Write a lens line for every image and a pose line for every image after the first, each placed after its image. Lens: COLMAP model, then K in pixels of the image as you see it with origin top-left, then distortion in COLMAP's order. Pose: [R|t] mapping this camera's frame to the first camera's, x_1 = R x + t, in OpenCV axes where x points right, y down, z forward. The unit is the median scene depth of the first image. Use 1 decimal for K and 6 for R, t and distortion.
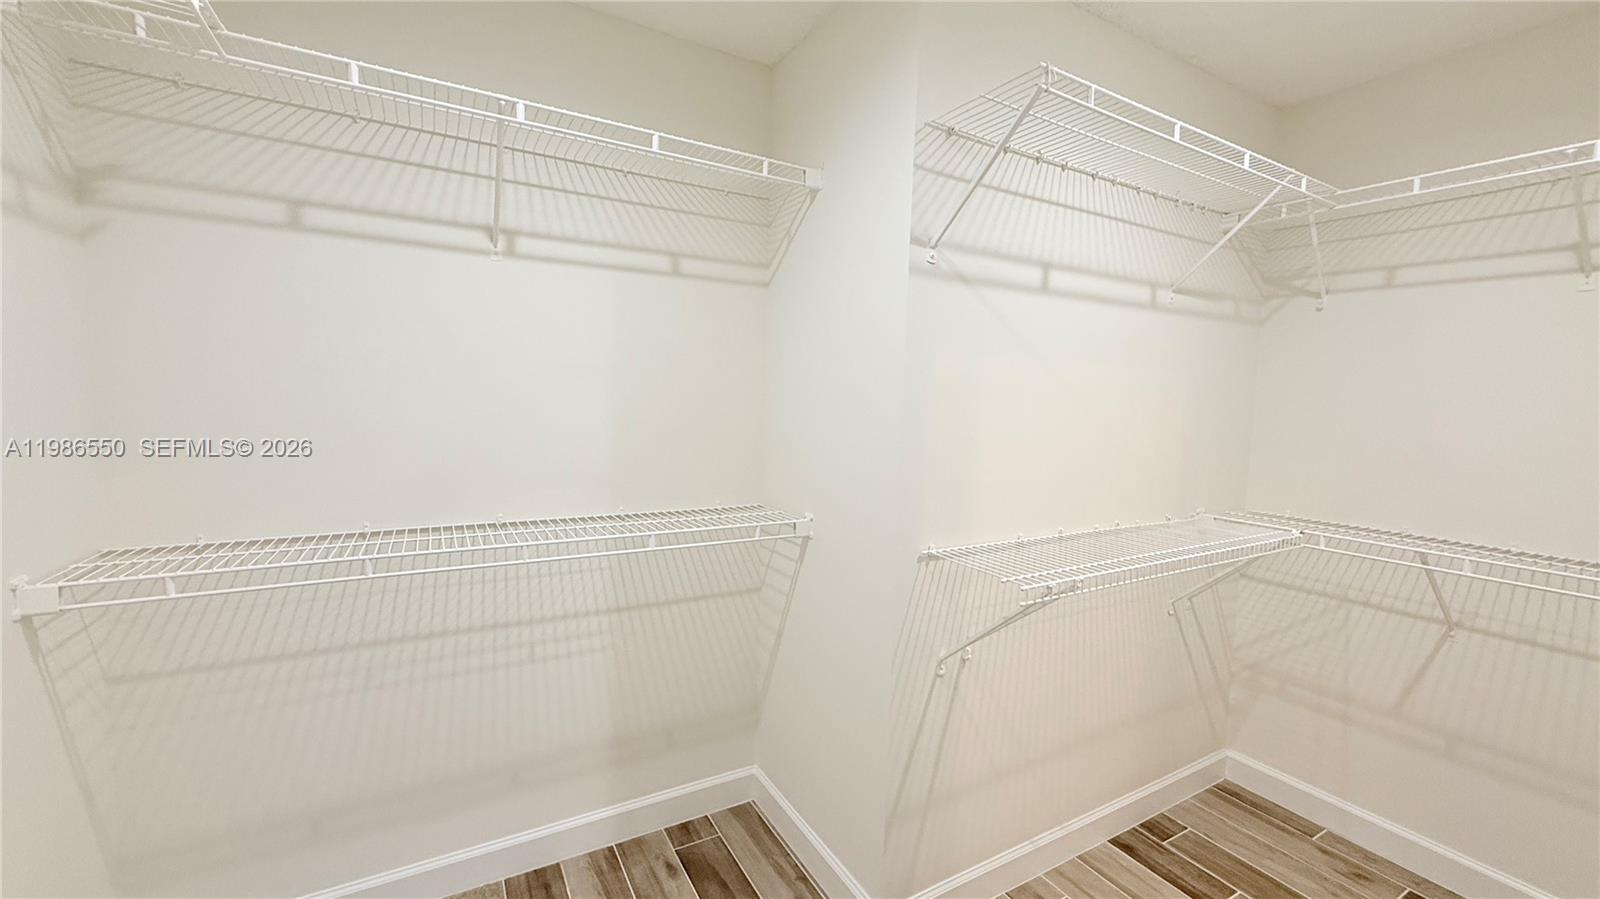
lens RADIAL K [[638.8, 0, 804.5], [0, 638.8, 445.8], [0, 0, 1]] dist [0.003005, 0.000025]
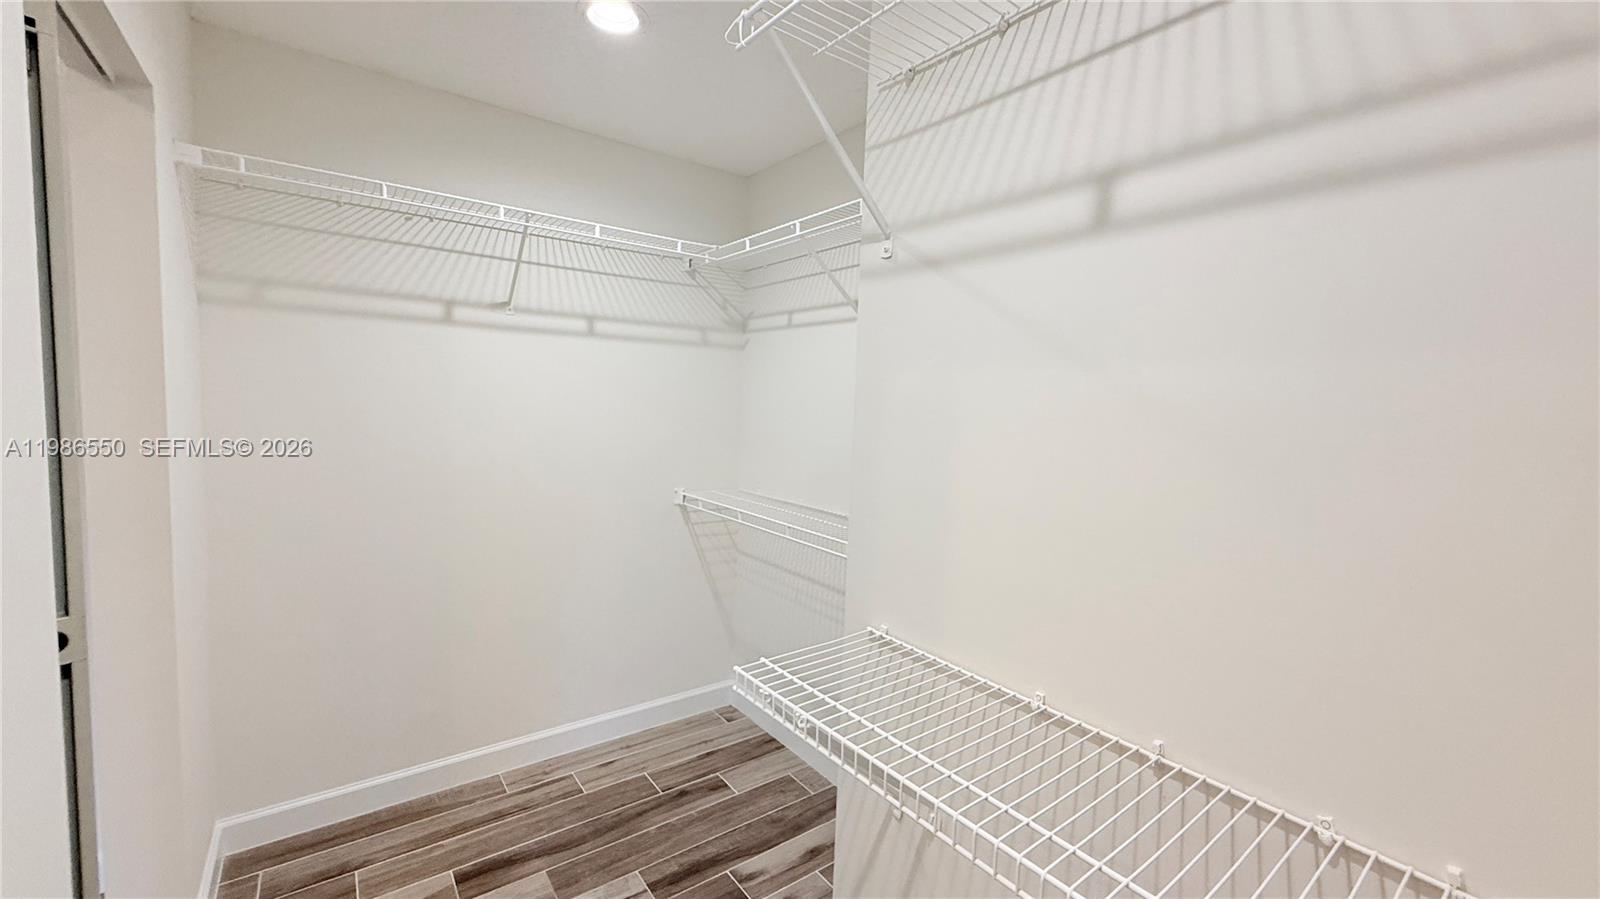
lens RADIAL K [[638.8, 0, 795.1], [0, 638.8, 447.8], [0, 0, 1]] dist [0.003005, 0.000025]
pose [[0.119527, 0.050744, -0.991533, 0.965734], [-0.107062, 0.993528, 0.037940, -0.074375], [0.987042, 0.101620, 0.124186, 0.815239]]
